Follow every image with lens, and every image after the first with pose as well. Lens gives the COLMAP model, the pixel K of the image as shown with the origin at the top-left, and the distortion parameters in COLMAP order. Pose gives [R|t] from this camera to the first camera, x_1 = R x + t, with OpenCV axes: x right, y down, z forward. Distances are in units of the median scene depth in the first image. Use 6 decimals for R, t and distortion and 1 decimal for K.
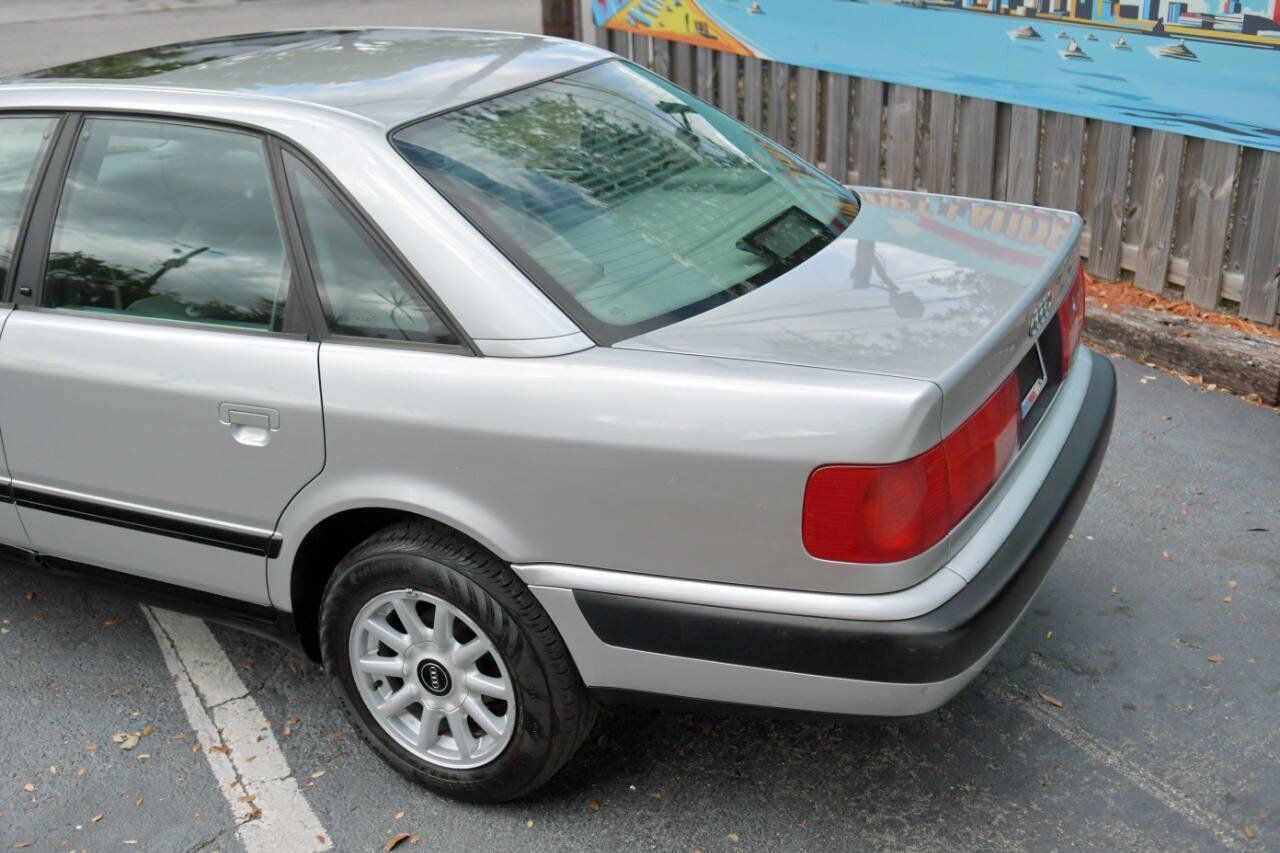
lens RADIAL K [[1390.0, 0, 637.9], [0, 1390.0, 417.3], [0, 0, 1]] dist [0.063006, -0.014276]
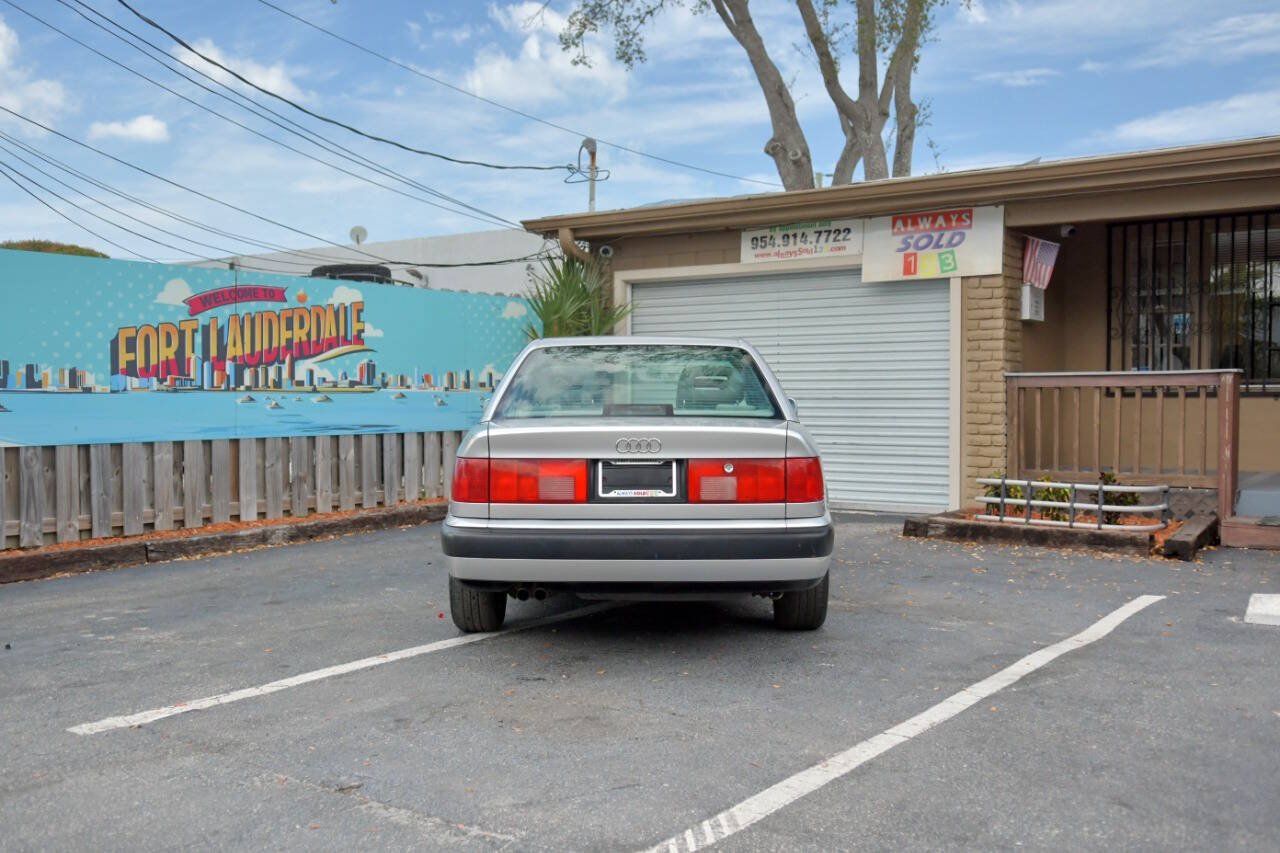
lens RADIAL K [[1252.4, 0, 637.3], [0, 1252.4, 429.7], [0, 0, 1]] dist [0.012961, -0.015252]
pose [[-0.393235, 0.010159, 0.919382, -1.644883], [0.373434, 0.915513, 0.149608, -0.335697], [-0.840186, 0.402160, -0.363806, 1.361032]]
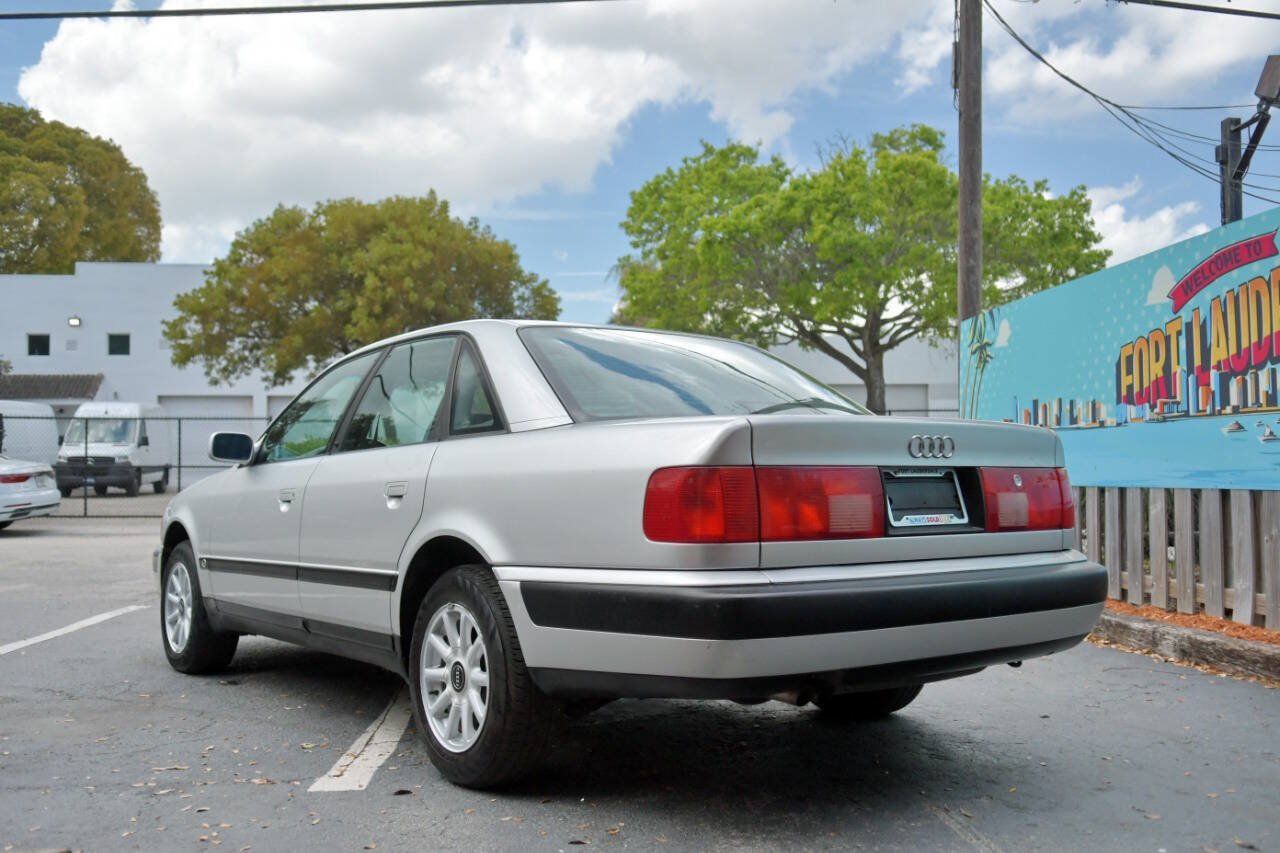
lens RADIAL K [[1205.4, 0, 636.8], [0, 1205.4, 421.6], [0, 0, 1]] dist [0.017922, 0.001104]
pose [[0.897125, 0.015638, -0.441501, 0.316912], [-0.200398, 0.905043, -0.375150, 0.220322], [0.393711, 0.425032, 0.815070, -0.002011]]
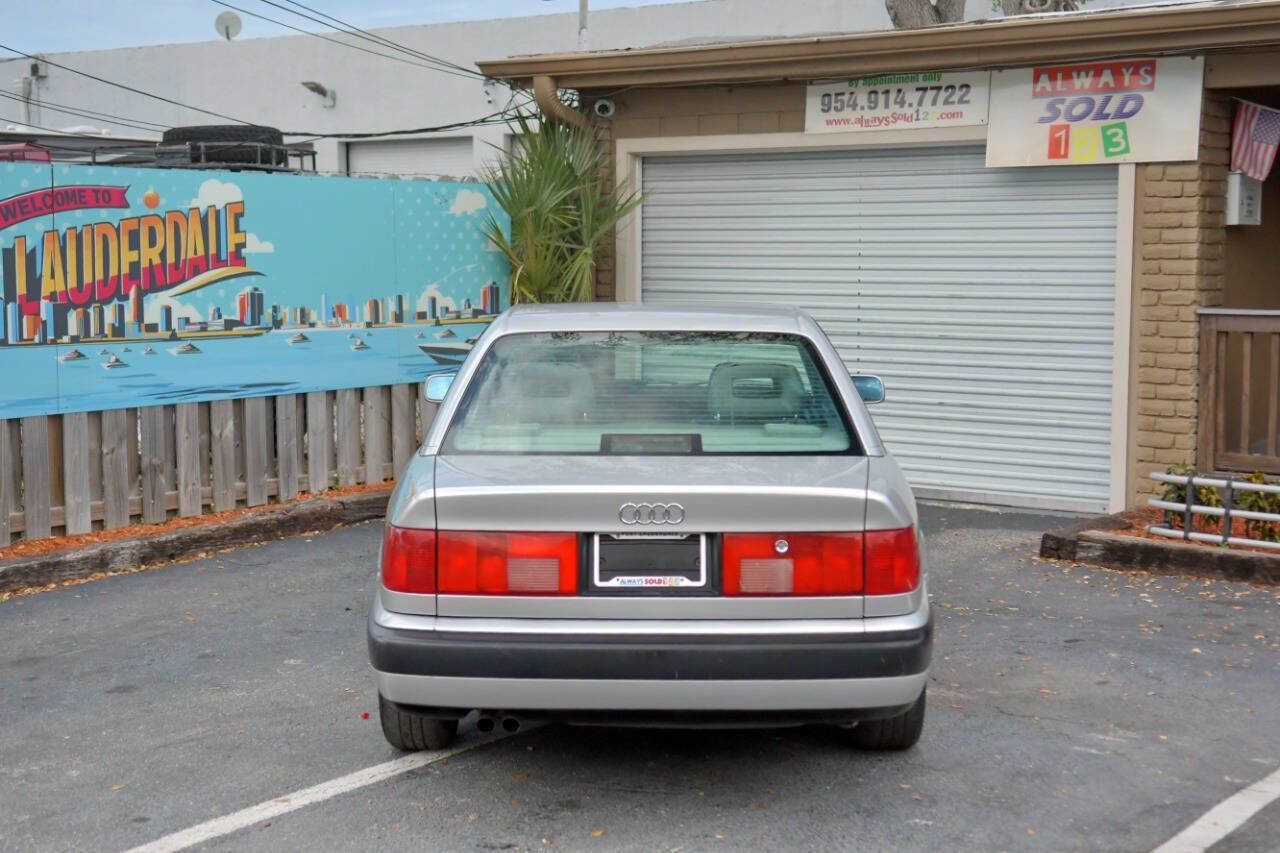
lens RADIAL K [[1866.8, 0, 638.4], [0, 1866.8, 427.8], [0, 0, 1]] dist [0.113995, -0.021812]
pose [[-0.387503, -0.056682, 0.920124, -1.672637], [0.372504, 0.903368, 0.212527, -0.441669], [-0.843257, 0.425105, -0.328944, 1.327140]]
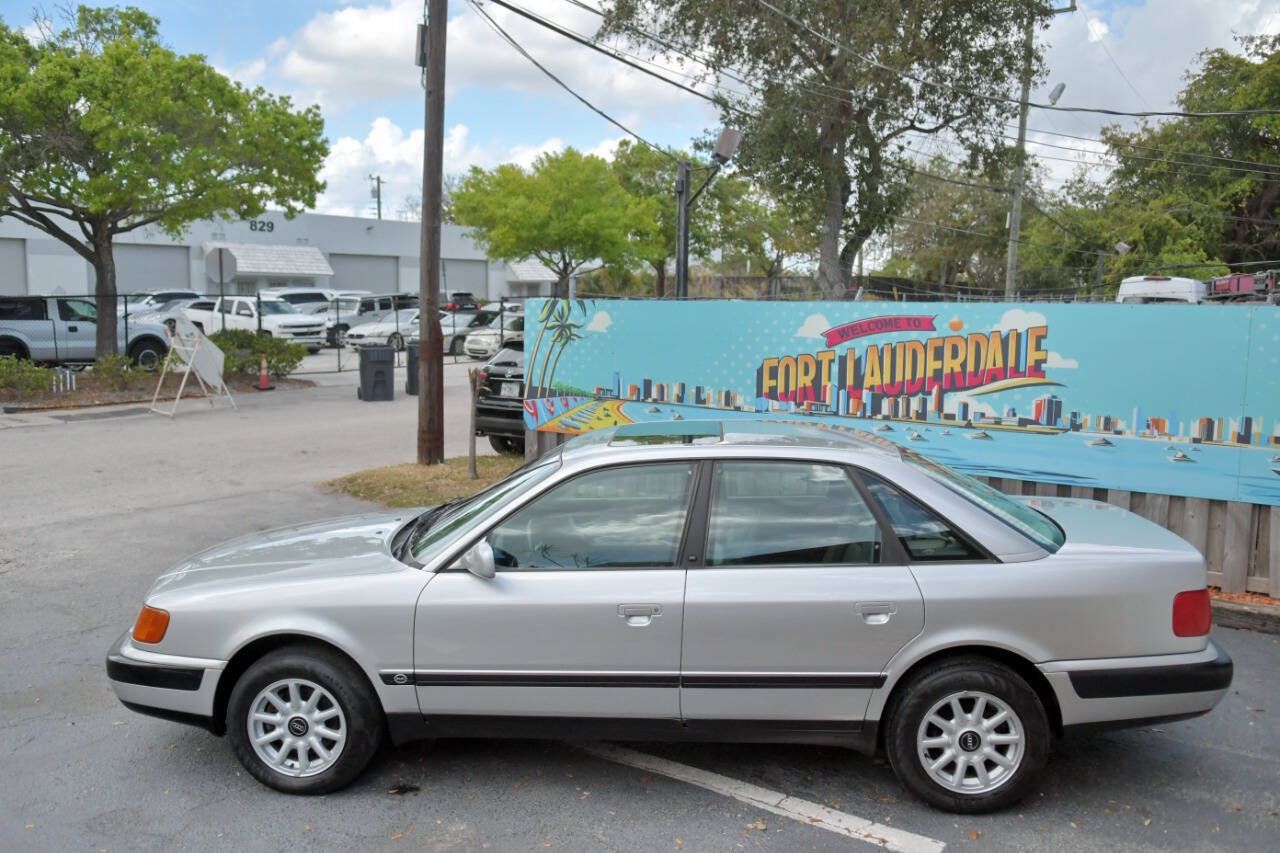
lens RADIAL K [[1044.7, 0, 639.1], [0, 1044.7, 429.6], [0, 0, 1]] dist [-0.004925, -0.036286]
pose [[0.915662, -0.003780, 0.401932, -0.667679], [0.117006, 0.959158, -0.257537, 0.055132], [-0.384543, 0.282845, 0.878707, -0.109781]]
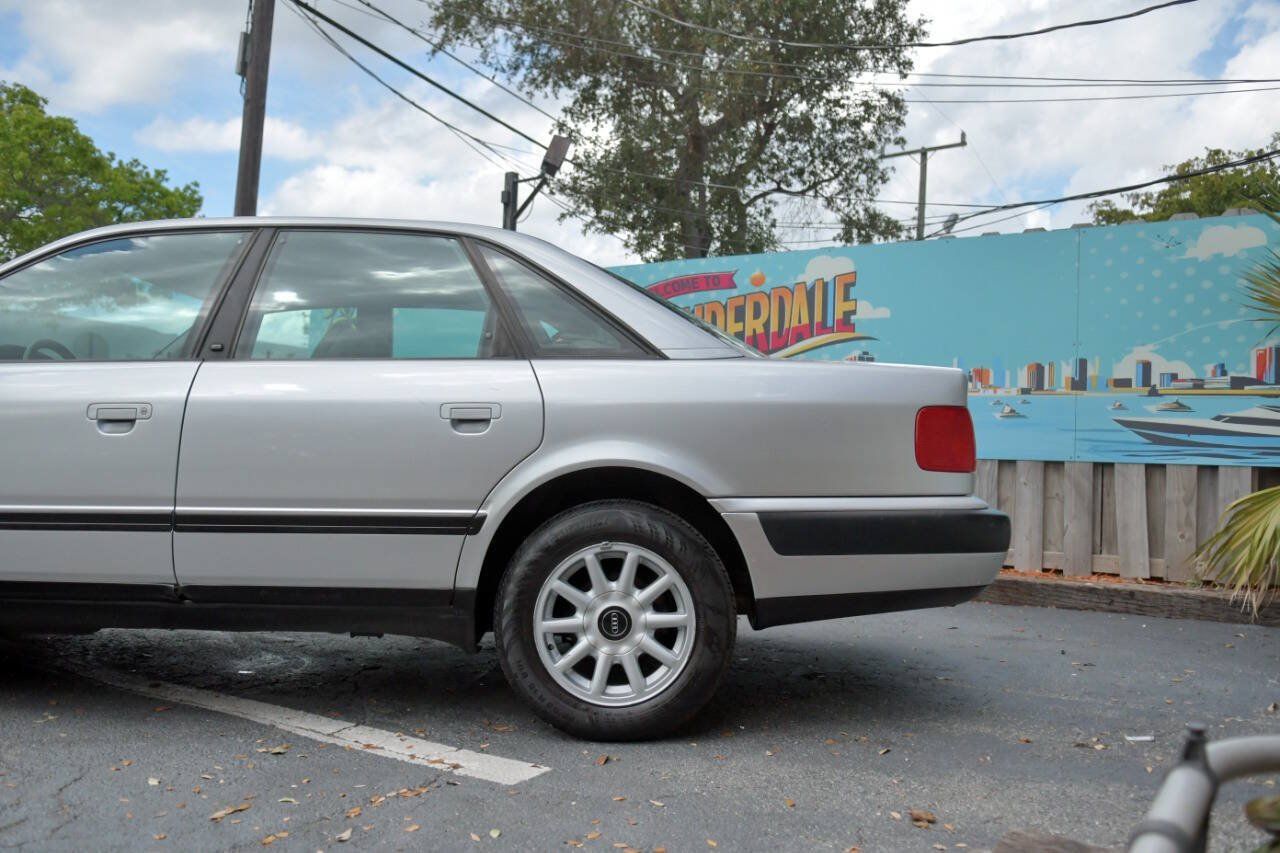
lens RADIAL K [[1022.0, 0, 638.6], [0, 1022.0, 427.2], [0, 0, 1]] dist [-0.004378, -0.055988]
pose [[0.890805, 0.082790, 0.446781, -0.325013], [0.114259, 0.910854, -0.396598, 0.232169], [-0.439786, 0.404340, 0.801933, 0.117013]]
